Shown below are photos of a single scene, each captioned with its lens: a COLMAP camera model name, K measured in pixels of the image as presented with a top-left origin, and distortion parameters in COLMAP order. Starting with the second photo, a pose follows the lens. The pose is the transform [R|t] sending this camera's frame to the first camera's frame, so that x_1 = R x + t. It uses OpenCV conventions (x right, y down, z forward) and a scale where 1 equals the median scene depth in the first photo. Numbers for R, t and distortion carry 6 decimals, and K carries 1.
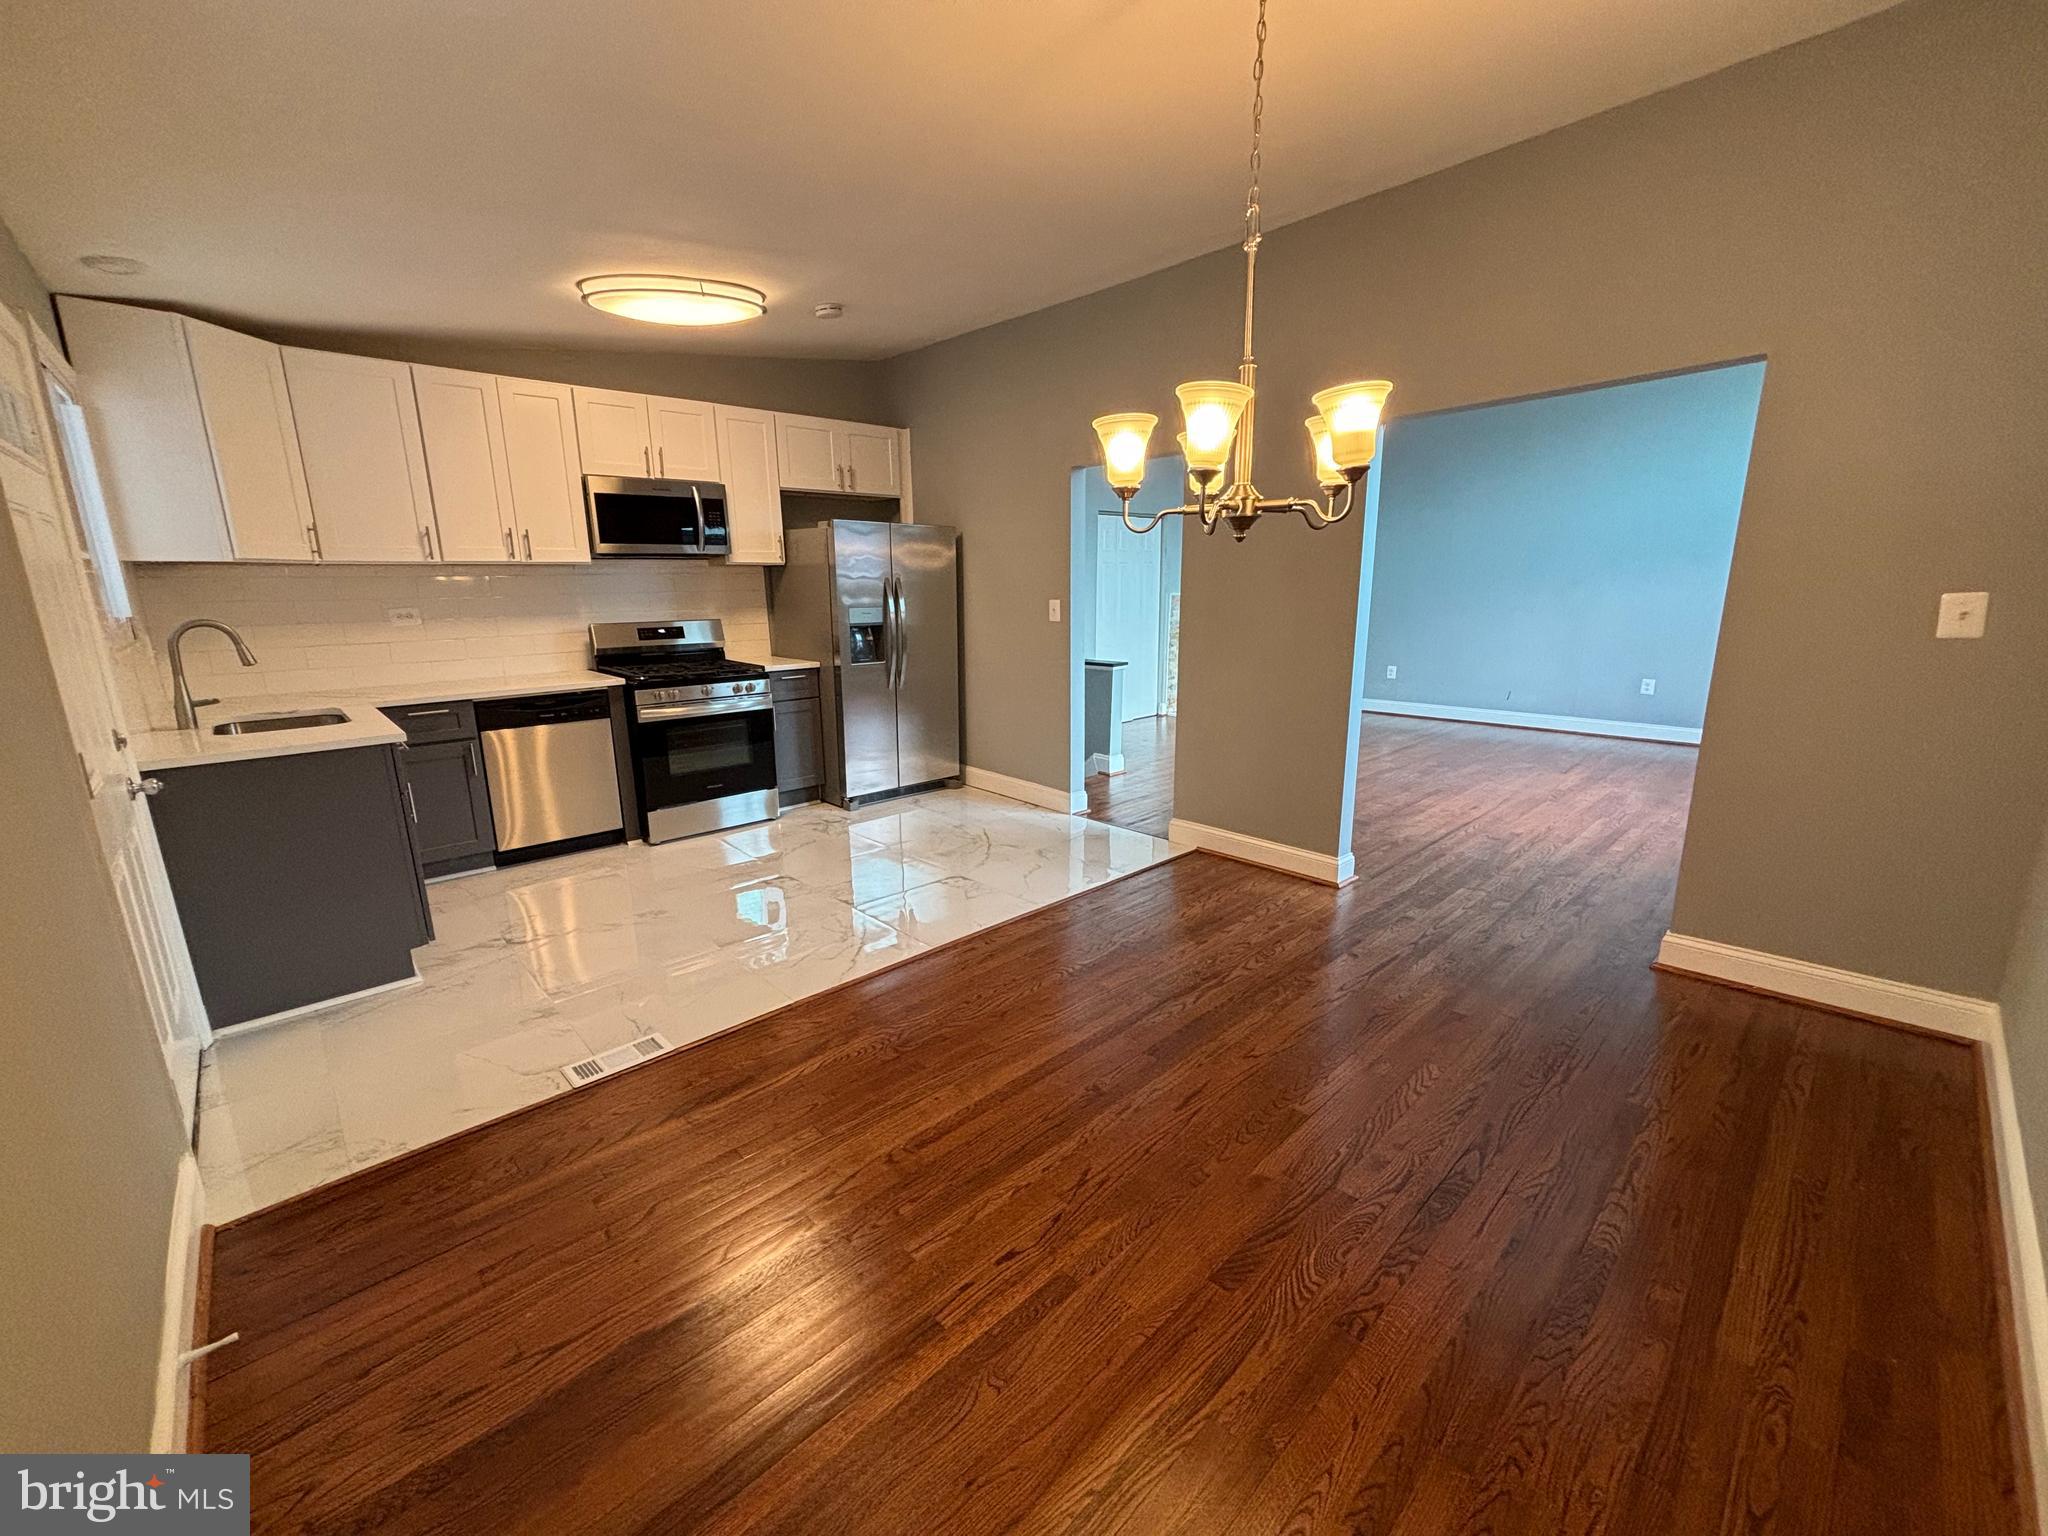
lens RADIAL K [[824.2, 0, 1025.1], [0, 824.2, 762.5], [0, 0, 1]] dist [0.020478, -0.013141]
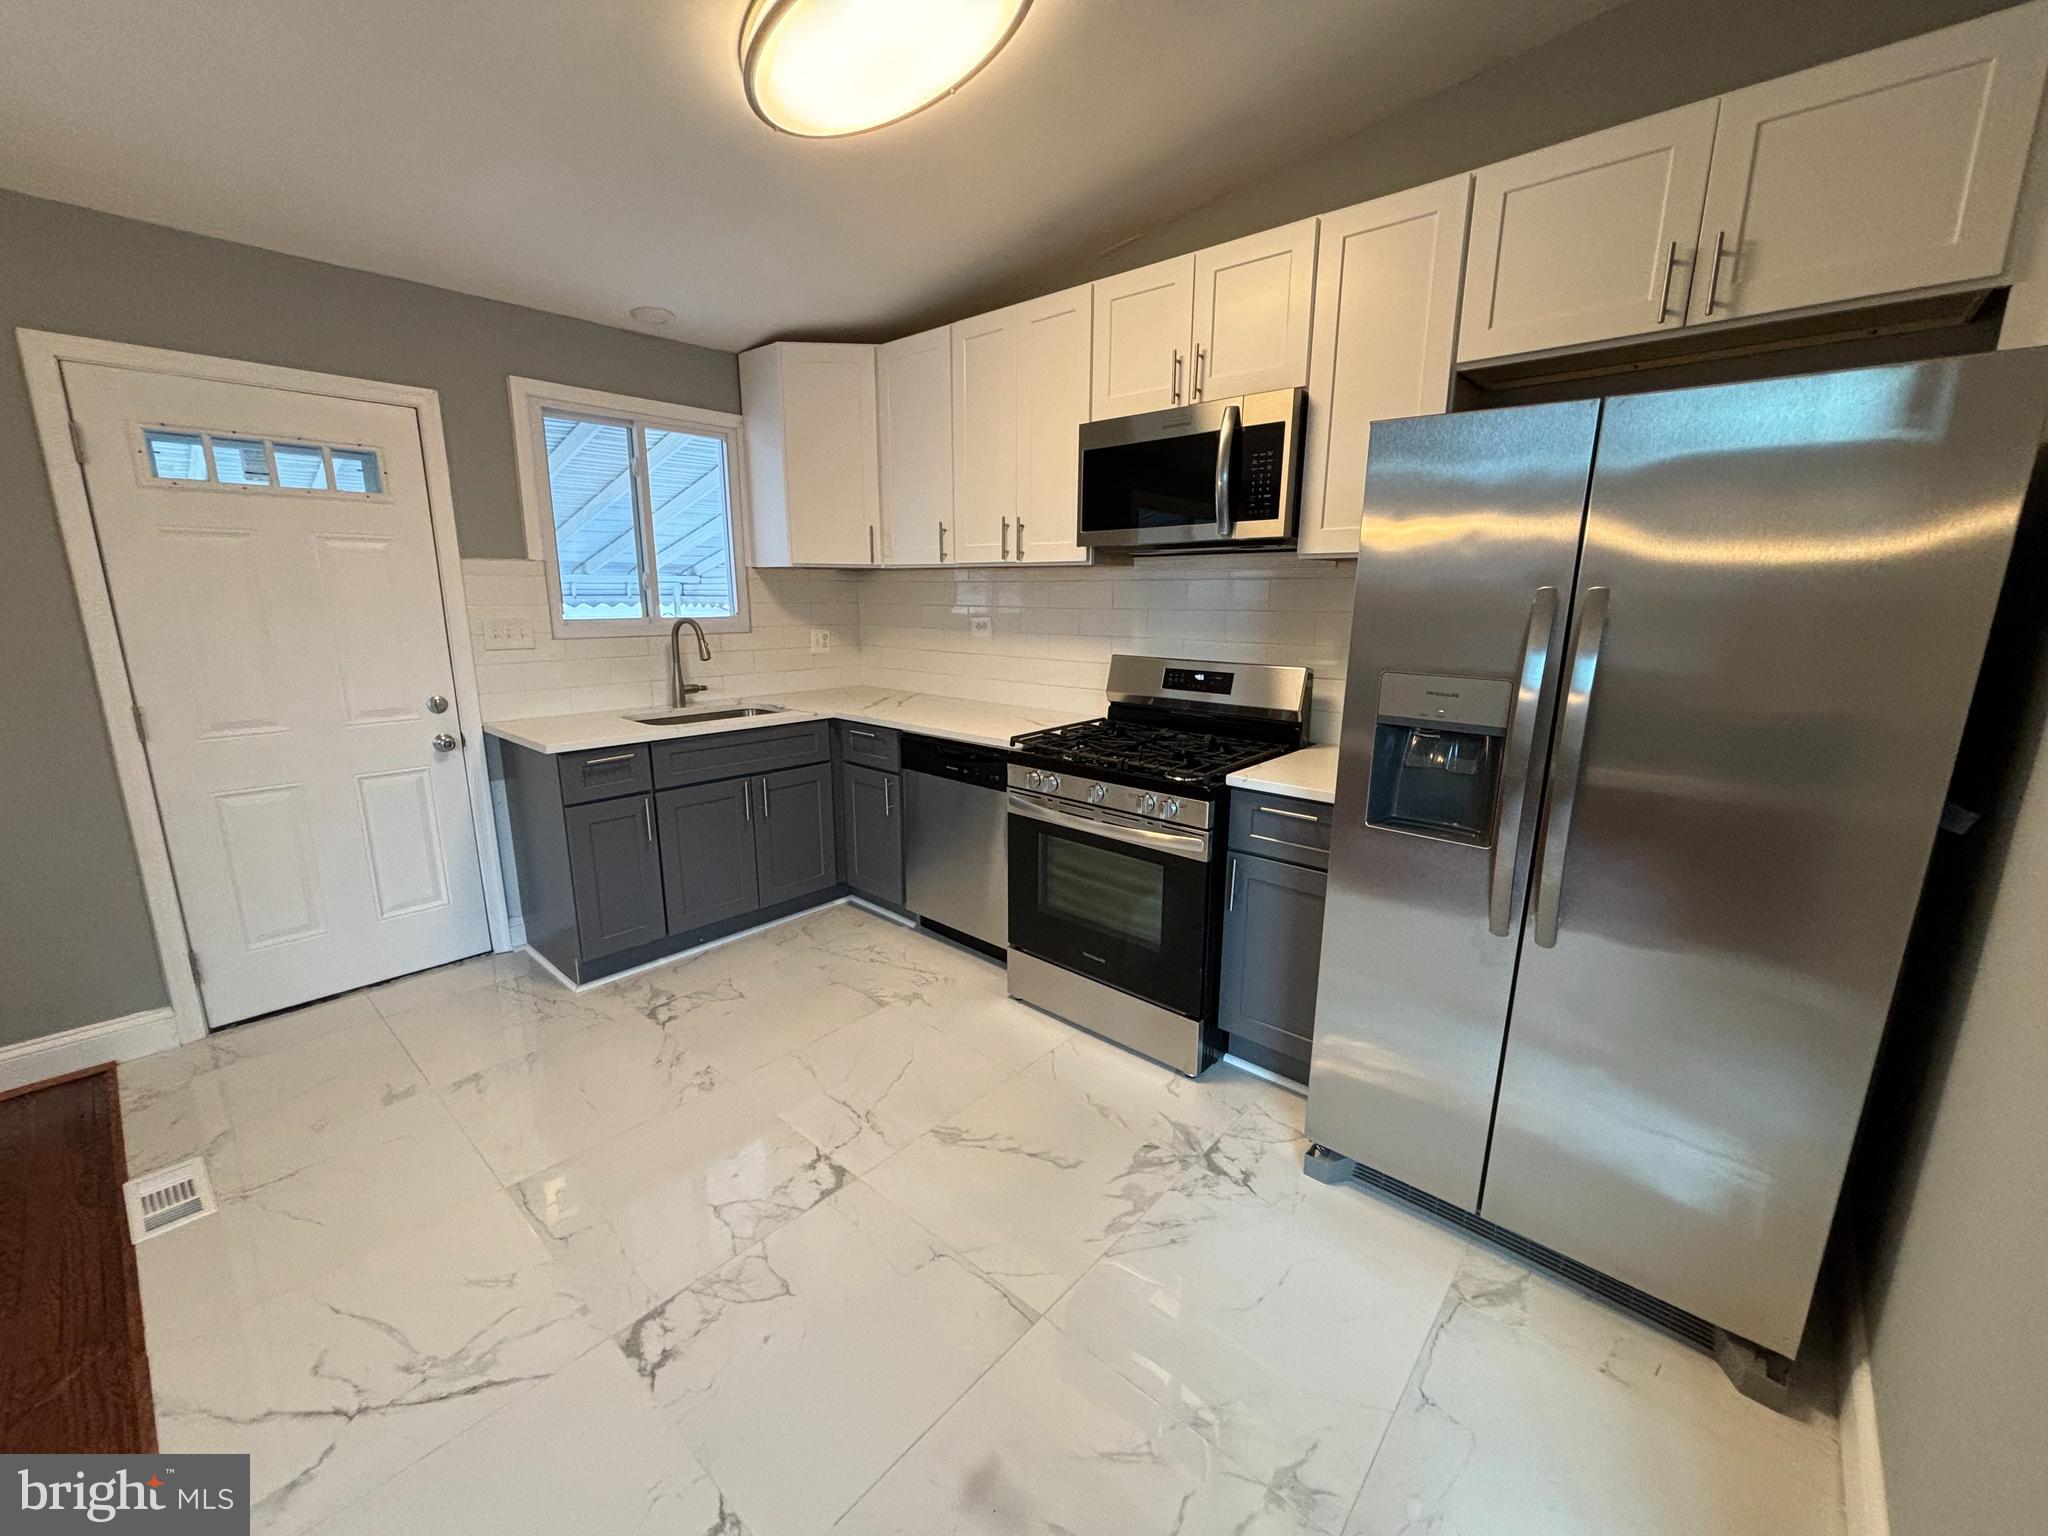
lens RADIAL K [[819.0, 0, 1024.0], [0, 819.0, 768.0], [0, 0, 1]] dist [0.002778, -0.000283]
pose [[0.085212, 0.225750, -0.970451, 0.133973], [-0.222897, 0.953628, 0.202265, -0.205329], [0.971111, 0.199076, 0.131579, 0.899669]]
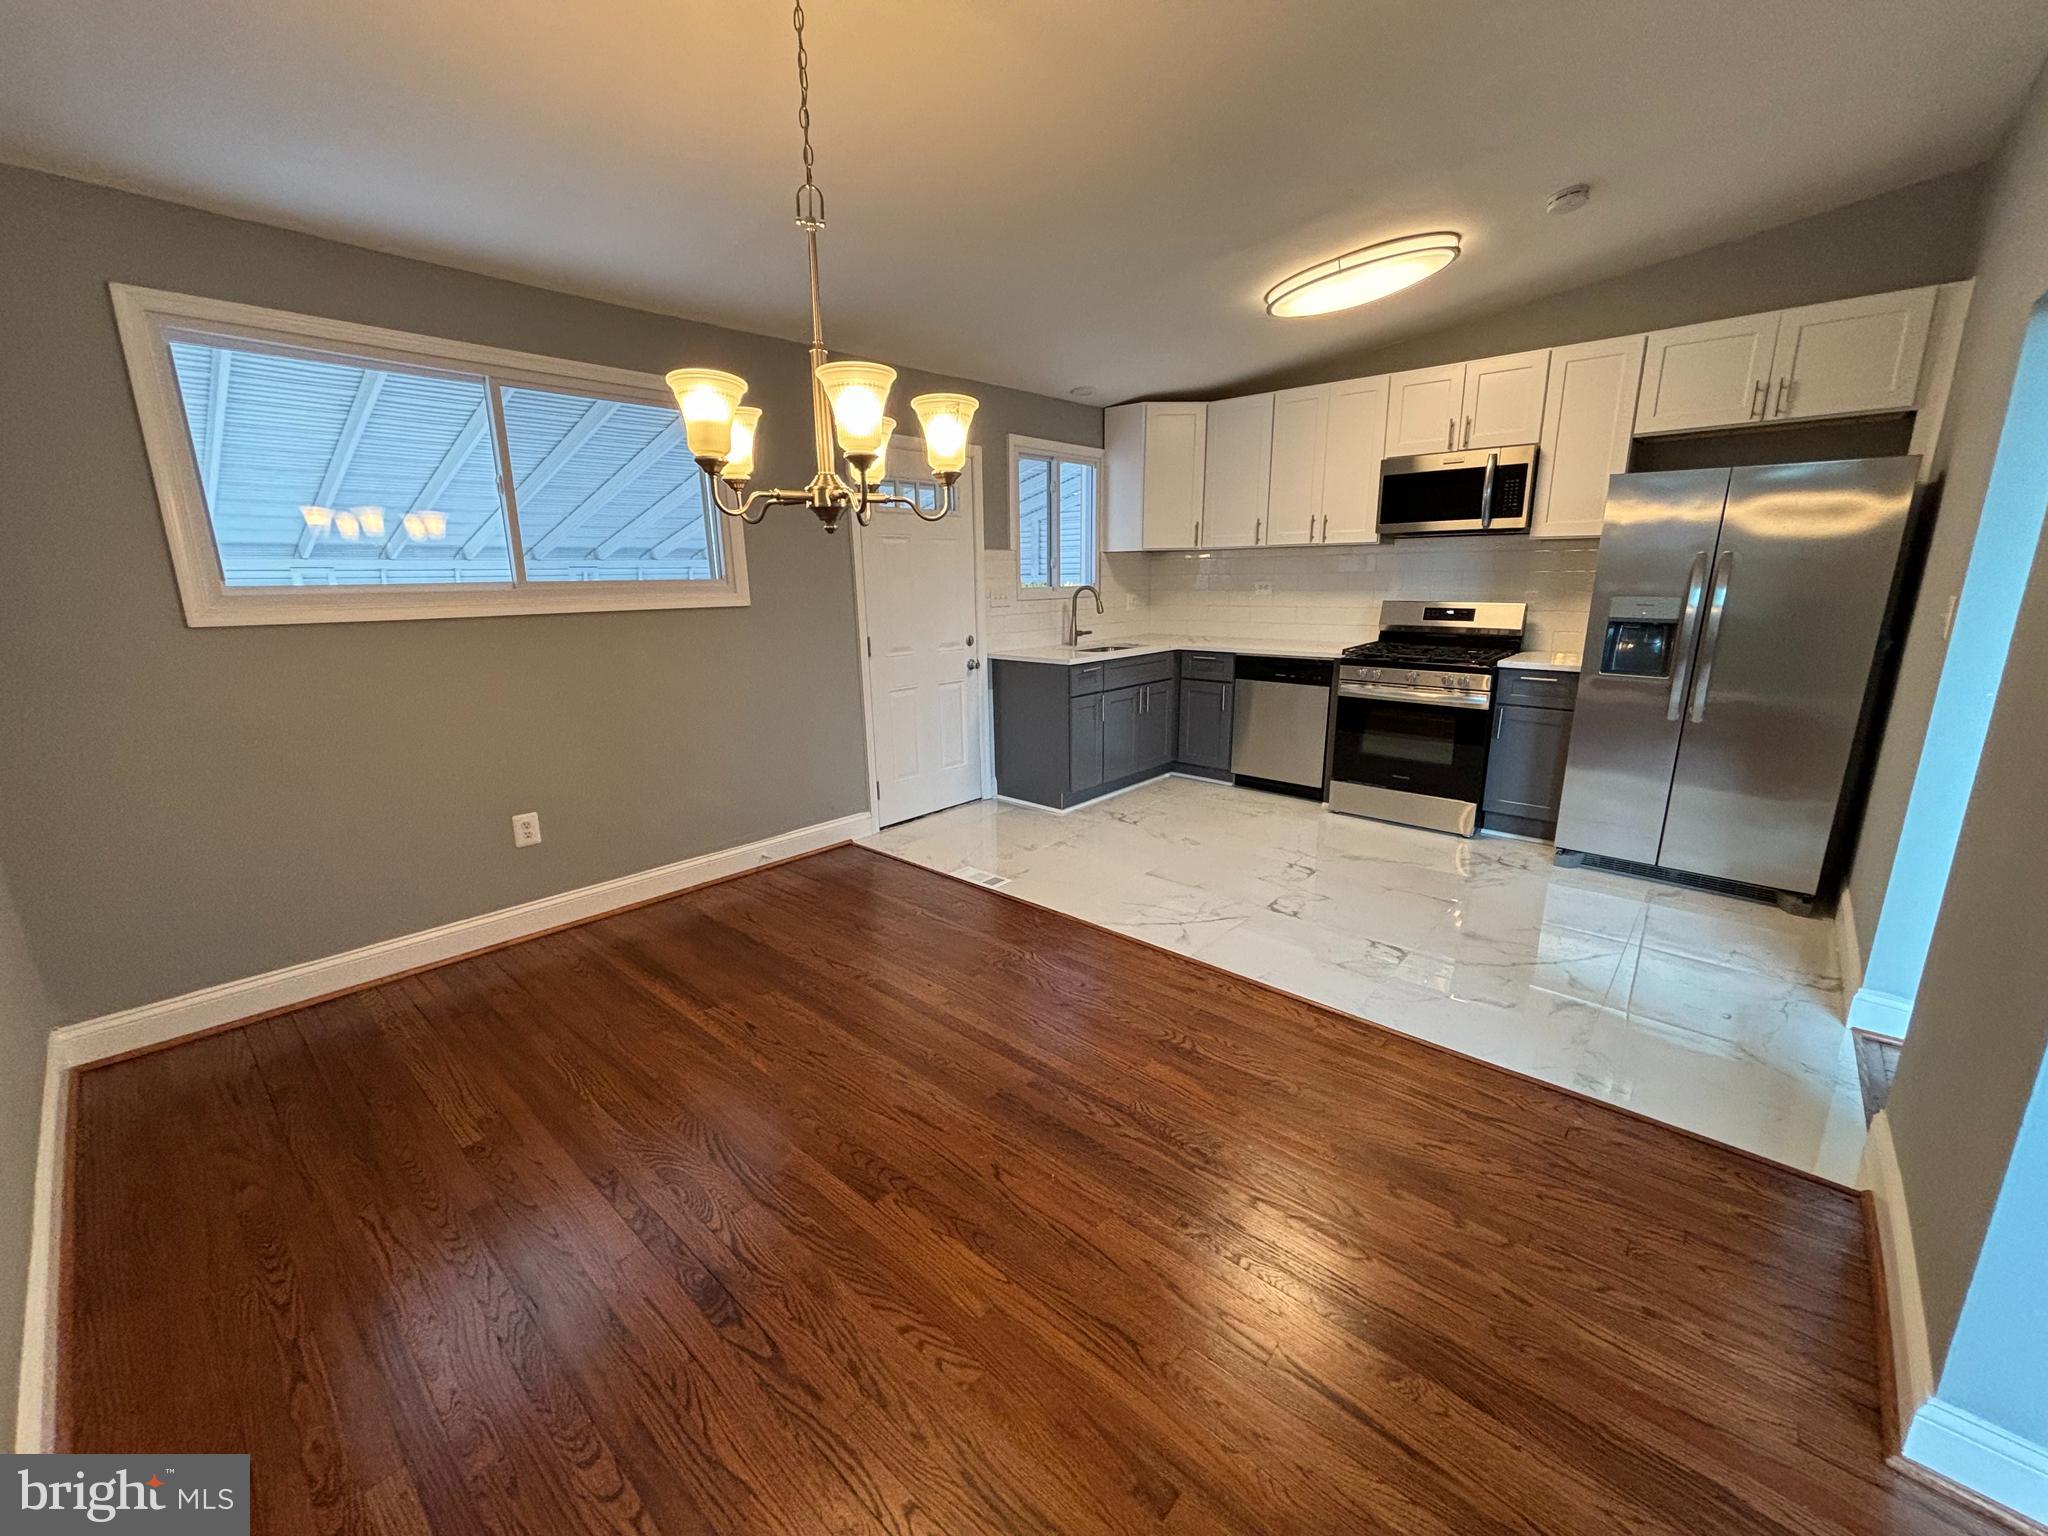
lens RADIAL K [[819.0, 0, 1024.0], [0, 819.0, 768.0], [0, 0, 1]] dist [0.002778, -0.000283]
pose [[0.077144, 0.246424, -0.966087, 0.527732], [-0.203757, 0.952421, 0.226668, -0.112398], [0.975977, 0.179360, 0.123684, 0.480178]]
